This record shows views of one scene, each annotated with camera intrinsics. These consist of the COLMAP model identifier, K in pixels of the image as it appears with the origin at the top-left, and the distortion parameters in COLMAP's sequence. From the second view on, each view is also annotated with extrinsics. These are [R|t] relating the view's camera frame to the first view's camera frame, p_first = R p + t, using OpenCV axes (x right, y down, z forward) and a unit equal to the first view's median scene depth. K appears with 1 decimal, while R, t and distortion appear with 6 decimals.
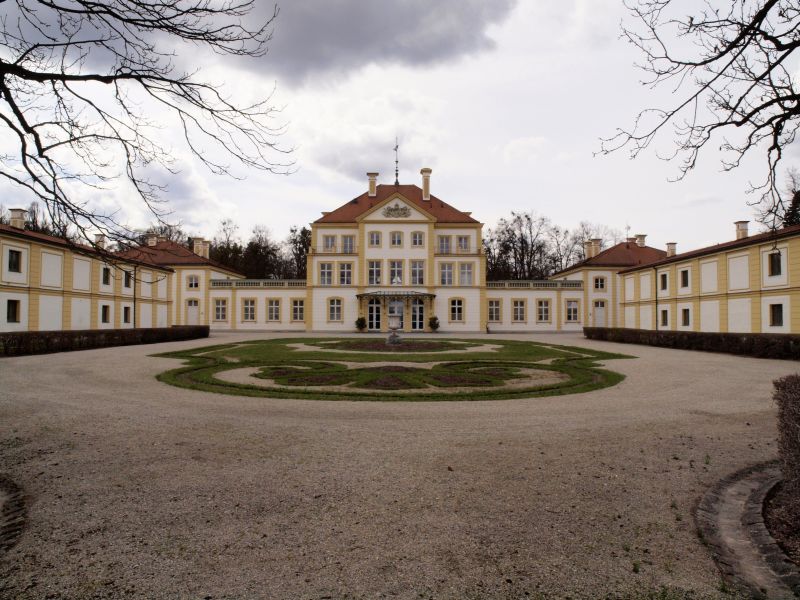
lens RADIAL K [[625.6, 0, 403.8], [0, 625.6, 287.6], [0, 0, 1]] dist [-0.092979, 0.003831]
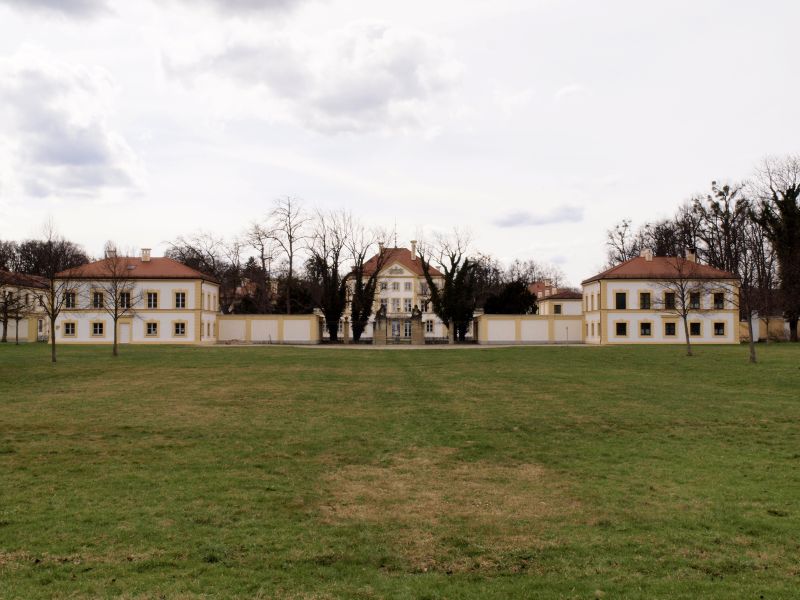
lens RADIAL K [[1016.4, 0, 399.2], [0, 1016.4, 297.0], [0, 0, 1]] dist [0.004156, 0.000000]
pose [[0.999986, -0.004714, -0.002371, 0.003918], [0.004756, 0.999828, 0.017918, -0.100926], [0.002286, -0.017929, 0.999837, -1.932007]]
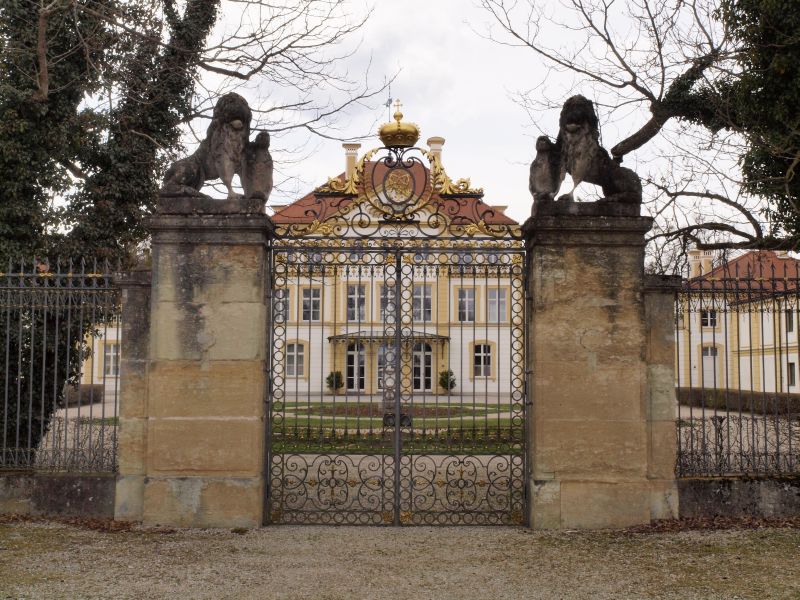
lens RADIAL K [[1069.7, 0, 403.0], [0, 1069.7, 304.6], [0, 0, 1]] dist [0.039767, 0.000000]
pose [[0.999993, 0.001369, 0.003588, -0.001738], [-0.001322, 0.999911, -0.013255, -0.006725], [-0.003606, 0.013251, 0.999906, -0.109457]]
